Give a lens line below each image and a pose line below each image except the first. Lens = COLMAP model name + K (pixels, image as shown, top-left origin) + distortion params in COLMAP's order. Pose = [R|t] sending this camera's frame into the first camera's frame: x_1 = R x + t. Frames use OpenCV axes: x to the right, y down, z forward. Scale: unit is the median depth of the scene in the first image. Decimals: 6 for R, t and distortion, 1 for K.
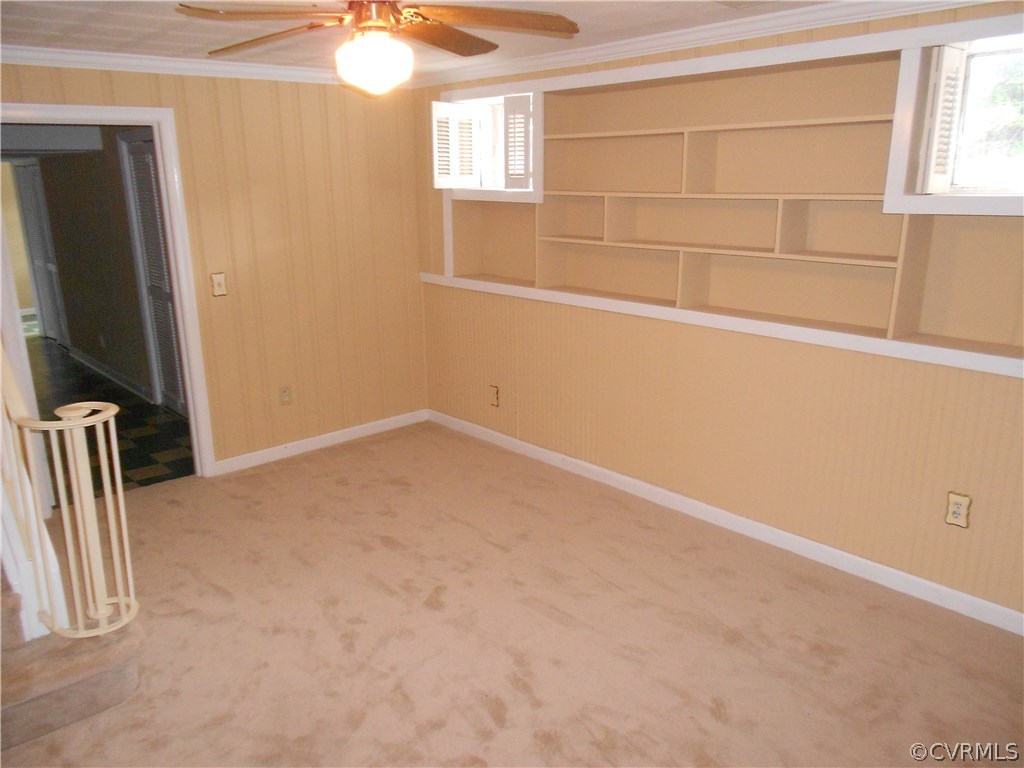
lens RADIAL K [[806.5, 0, 512.4], [0, 806.5, 383.1], [0, 0, 1]] dist [0.022690, -0.004188]
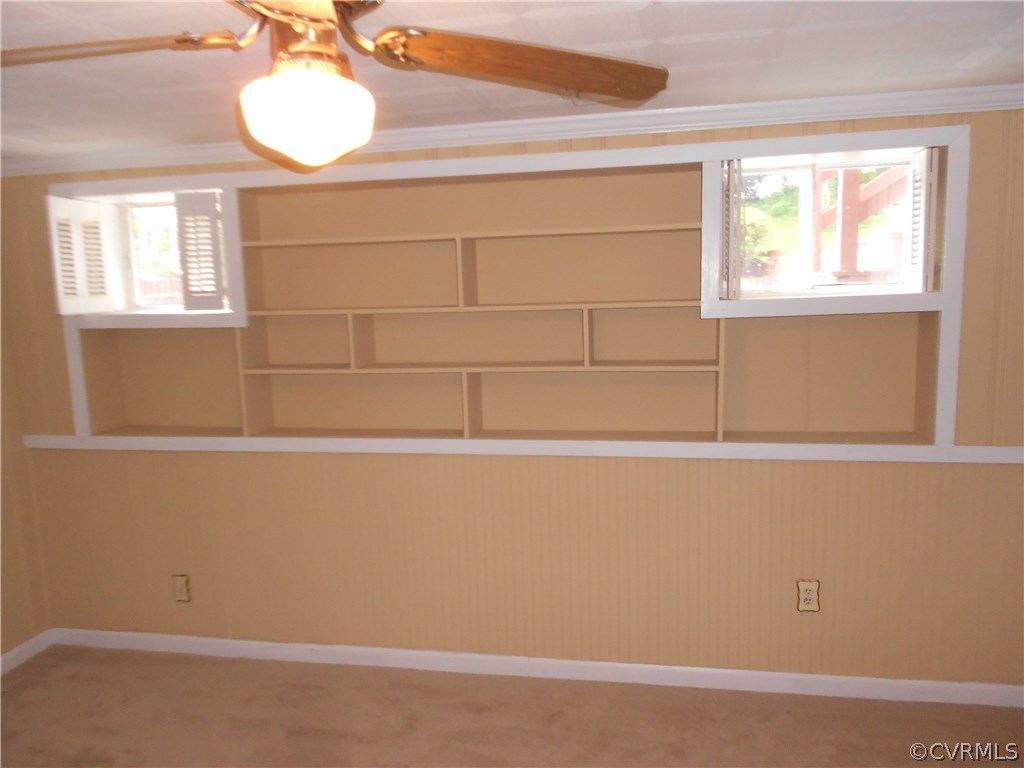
lens RADIAL K [[802.6, 0, 511.5], [0, 802.6, 396.0], [0, 0, 1]] dist [-0.003124, -0.001862]
pose [[0.796363, -0.100666, 0.596383, -0.225083], [0.174228, 0.982436, -0.066820, -0.061402], [-0.579181, 0.157120, 0.799914, 0.244584]]
